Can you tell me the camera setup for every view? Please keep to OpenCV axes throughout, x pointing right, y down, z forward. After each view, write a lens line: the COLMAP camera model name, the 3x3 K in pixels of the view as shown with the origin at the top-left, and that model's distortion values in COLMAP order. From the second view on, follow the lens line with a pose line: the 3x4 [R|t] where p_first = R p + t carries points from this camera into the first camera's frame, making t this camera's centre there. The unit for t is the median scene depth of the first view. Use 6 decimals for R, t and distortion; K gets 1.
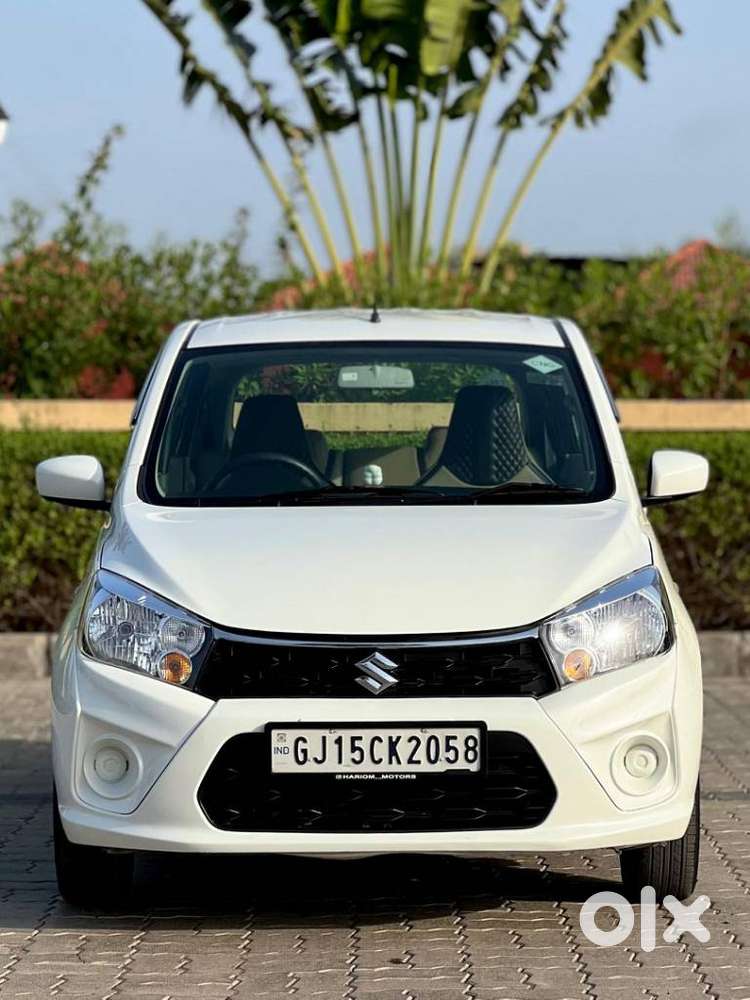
lens RADIAL K [[2773.2, 0, 344.4], [0, 2773.2, 497.2], [0, 0, 1]] dist [-0.258730, 8.441099]
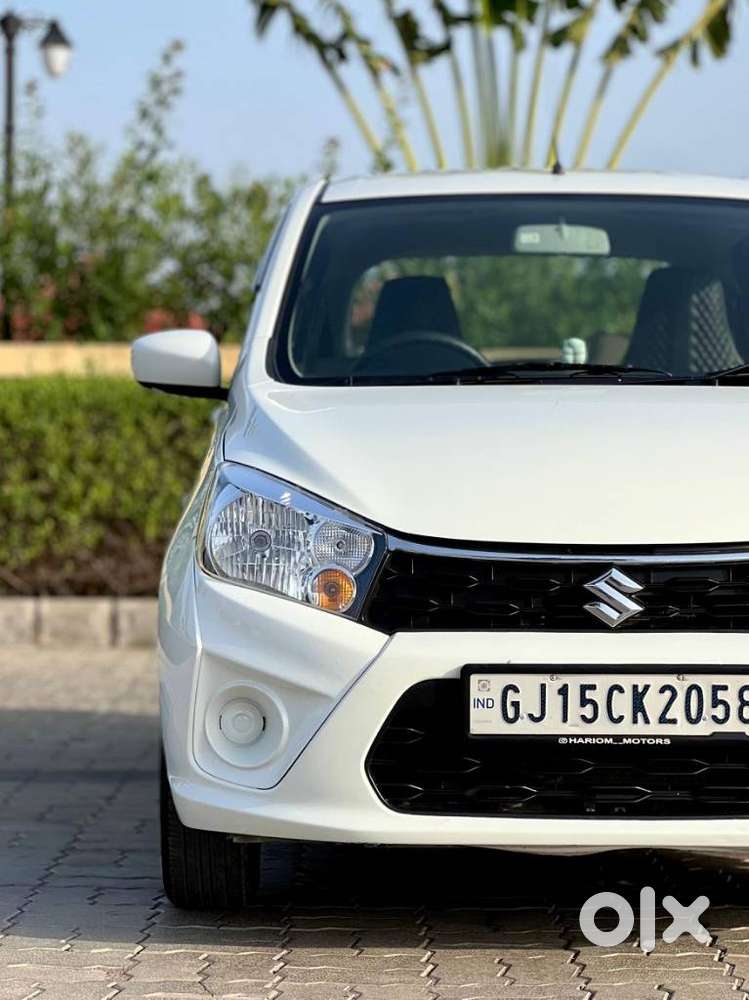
lens RADIAL K [[2773.2, 0, 343.9], [0, 2773.2, 497.2], [0, 0, 1]] dist [-0.258730, 8.441099]
pose [[0.999802, 0.008667, -0.017914, -0.045146], [-0.008603, 0.999956, 0.003660, 0.034427], [0.017945, -0.003505, 0.999833, 0.270249]]
